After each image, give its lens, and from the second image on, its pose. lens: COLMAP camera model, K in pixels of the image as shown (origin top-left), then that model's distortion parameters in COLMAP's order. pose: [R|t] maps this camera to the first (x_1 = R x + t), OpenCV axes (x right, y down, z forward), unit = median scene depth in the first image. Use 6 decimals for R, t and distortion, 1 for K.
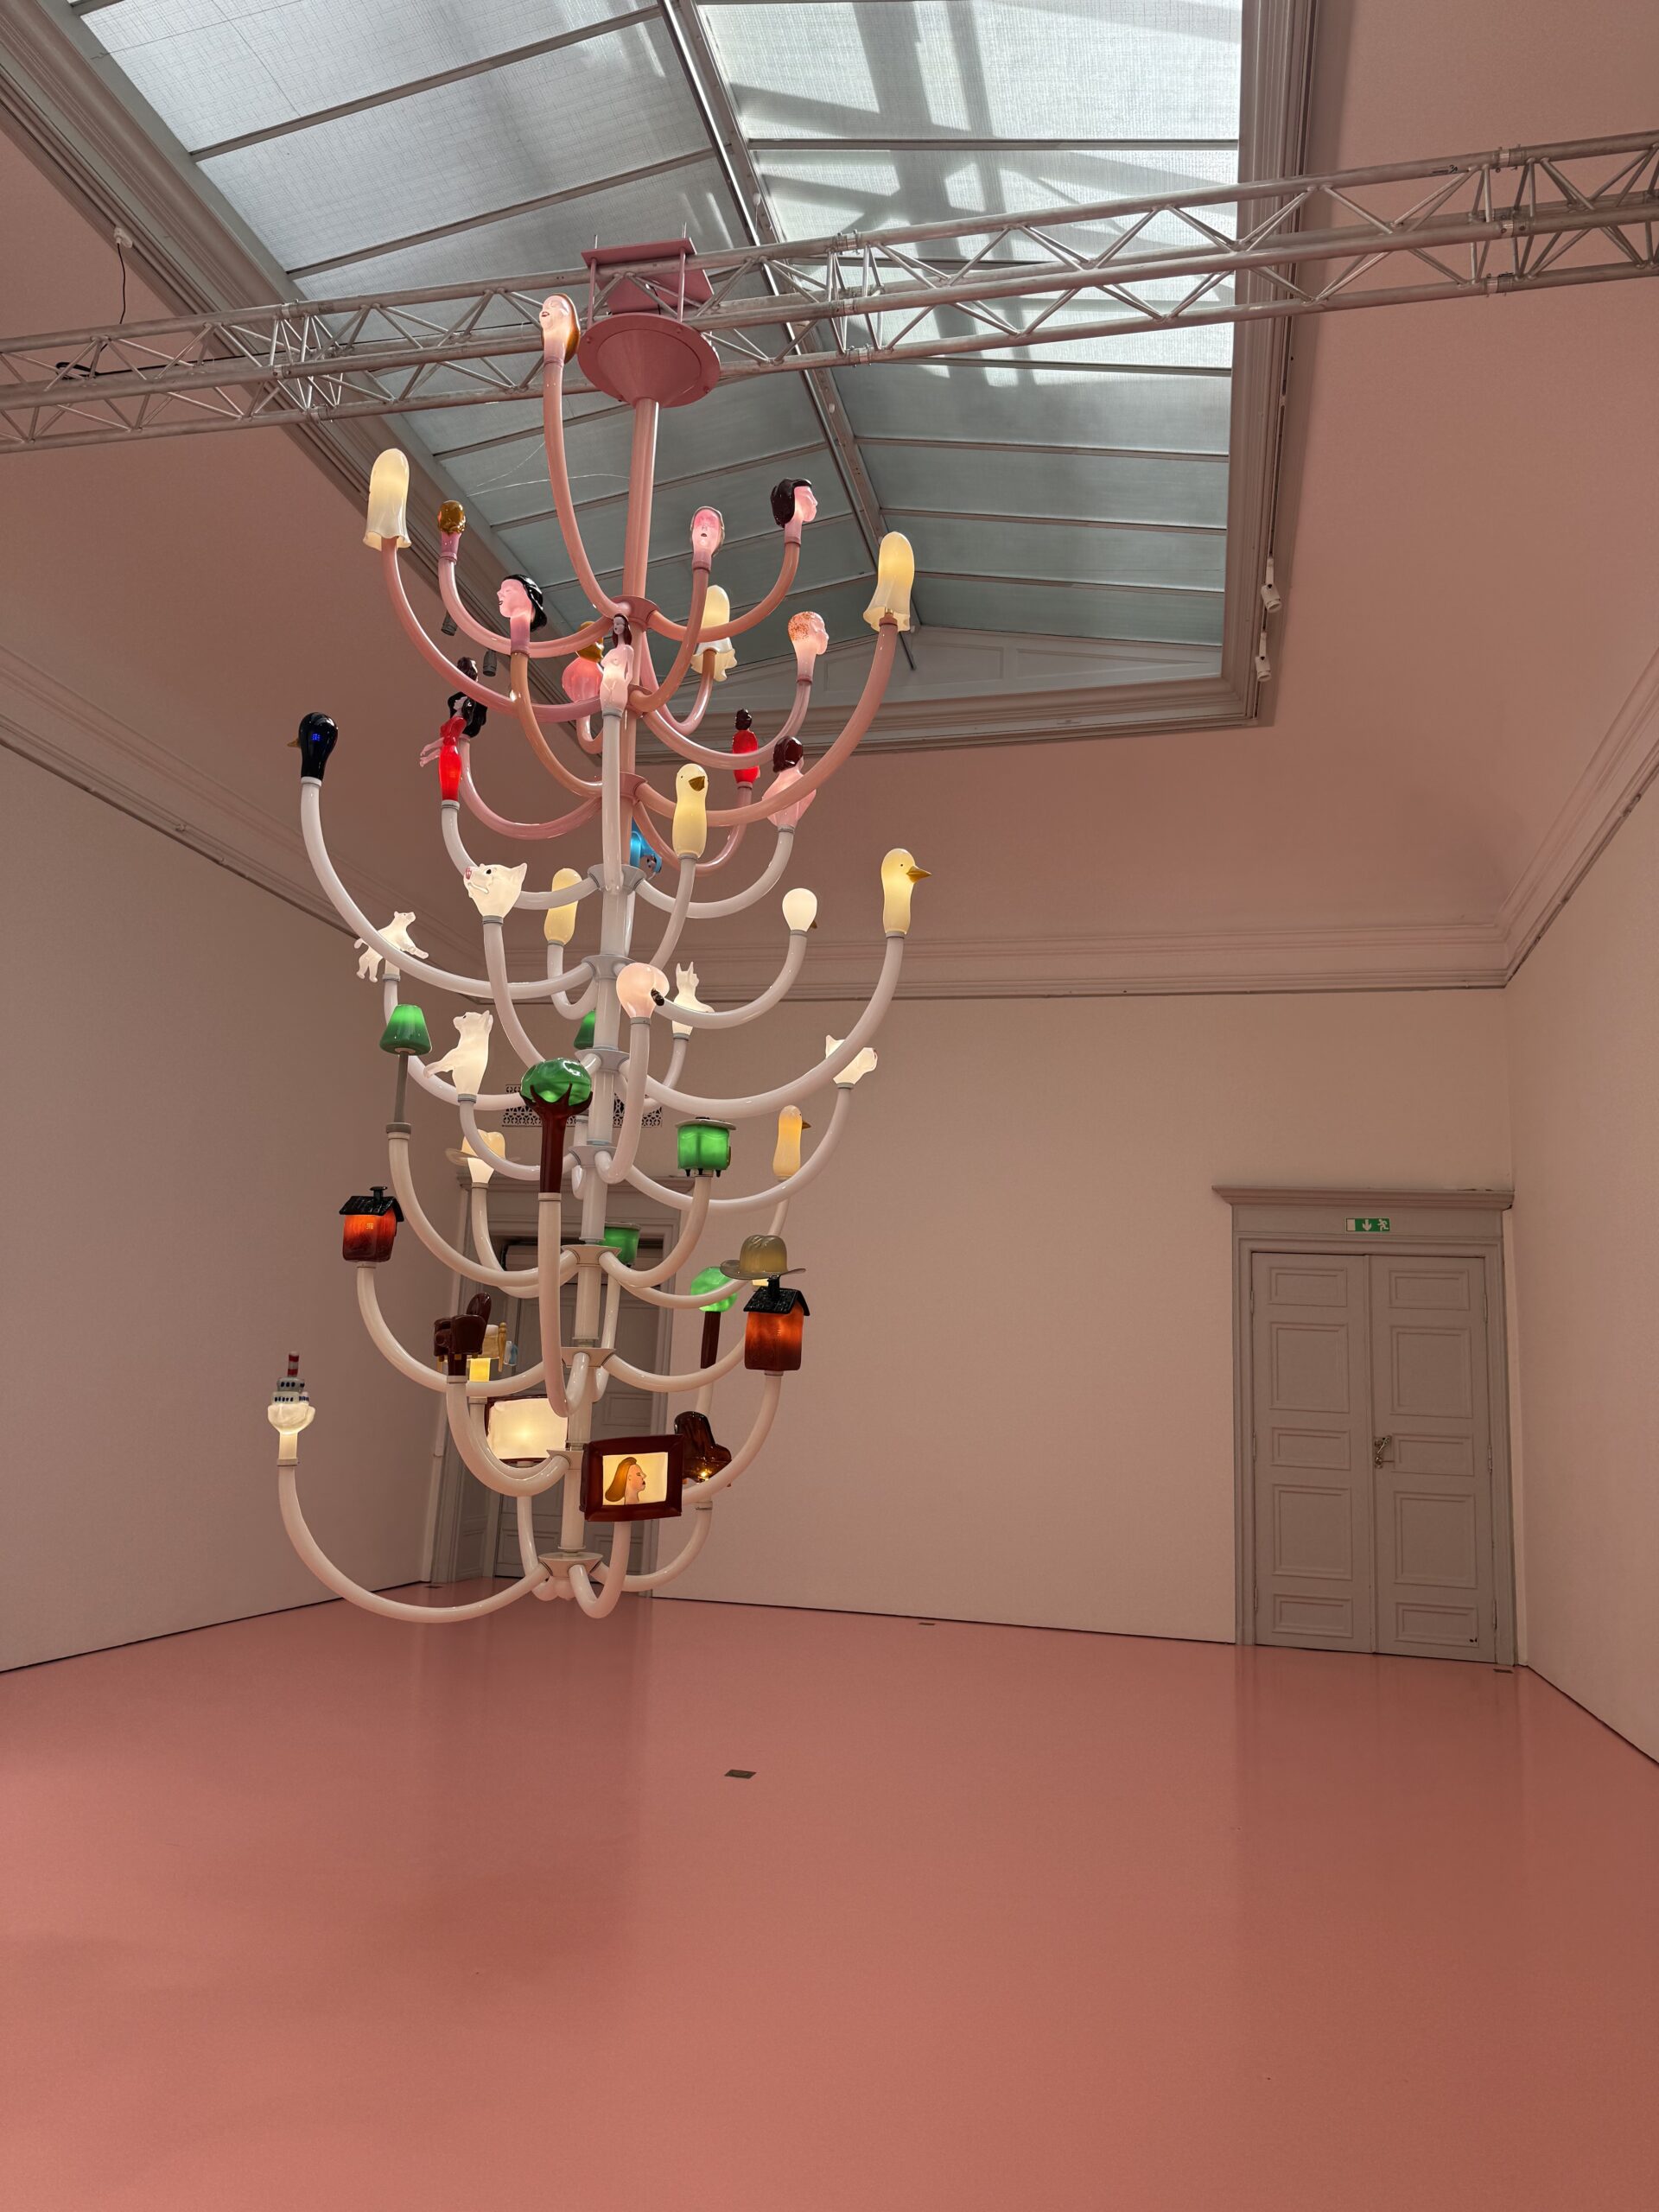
lens RADIAL K [[1582.0, 0, 829.5], [0, 1582.0, 1106.0], [0, 0, 1]] dist [0.001501, 0.000012]
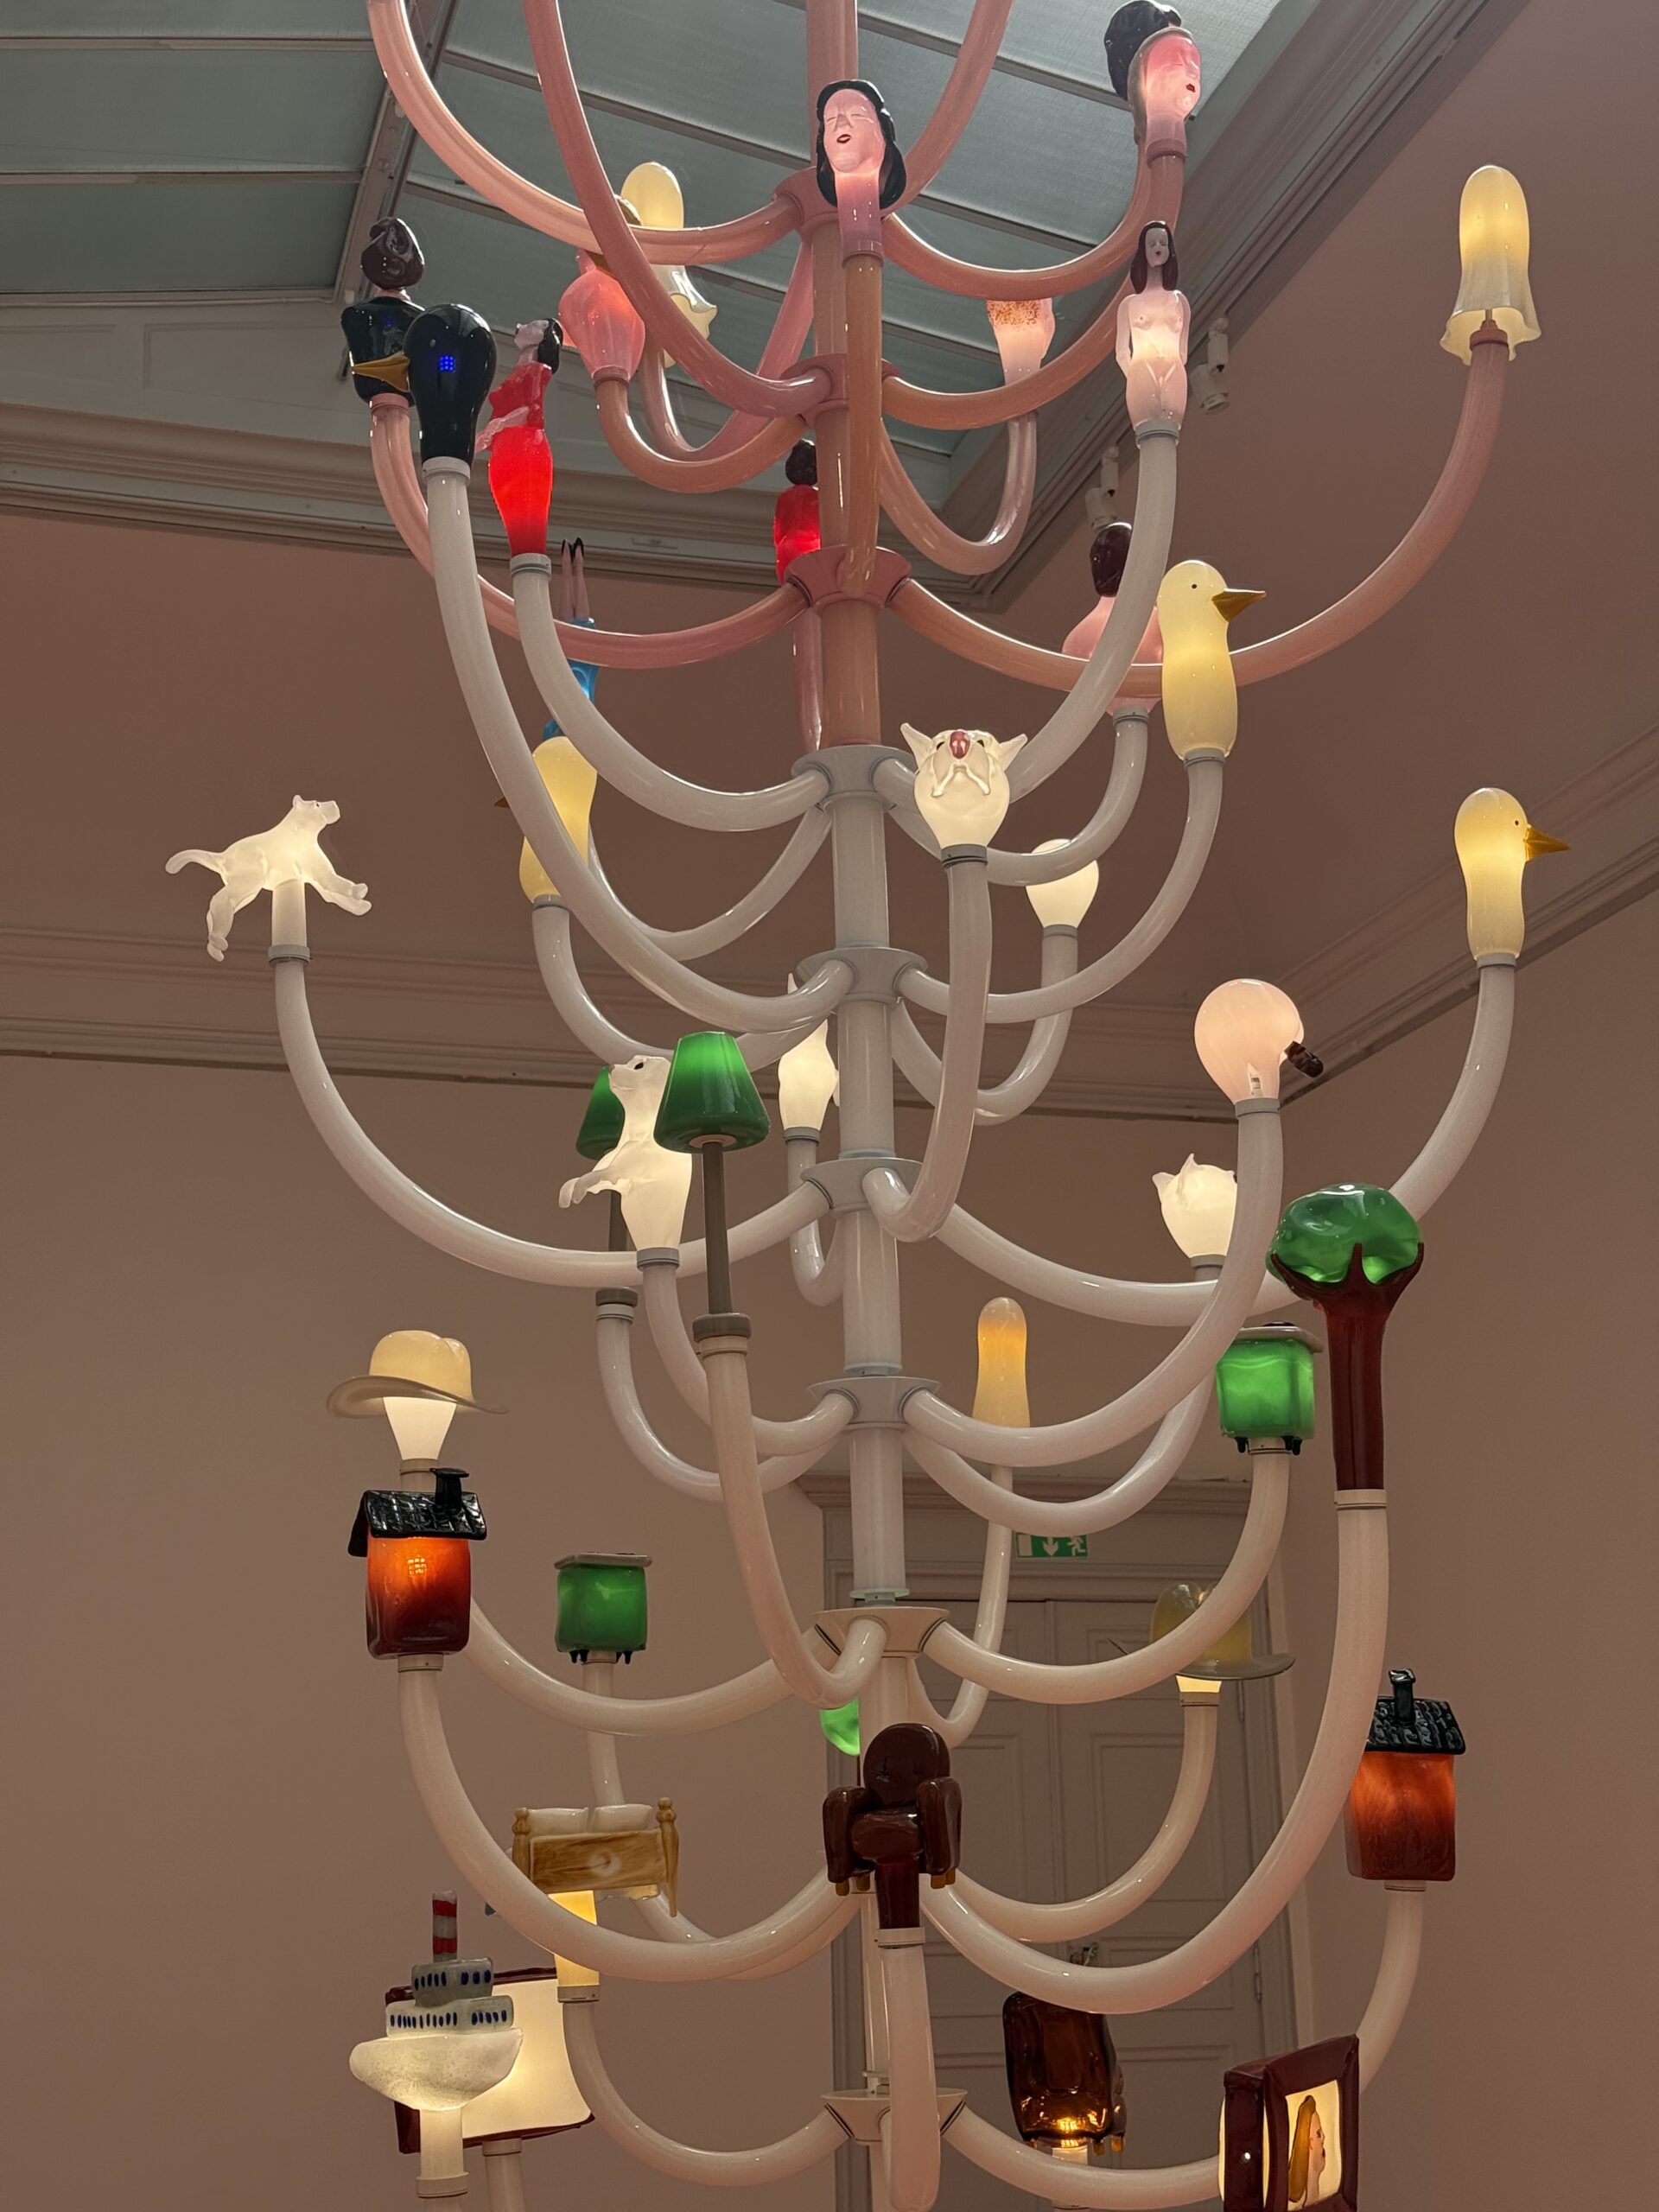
lens RADIAL K [[3116.3, 0, 829.5], [0, 3116.3, 1106.0], [0, 0, 1]] dist [0.108217, 0.000268]
pose [[0.870040, 0.069621, 0.488041, -0.648404], [-0.038989, 0.996594, -0.072661, 0.014645], [-0.491437, 0.044190, 0.869791, 0.269569]]
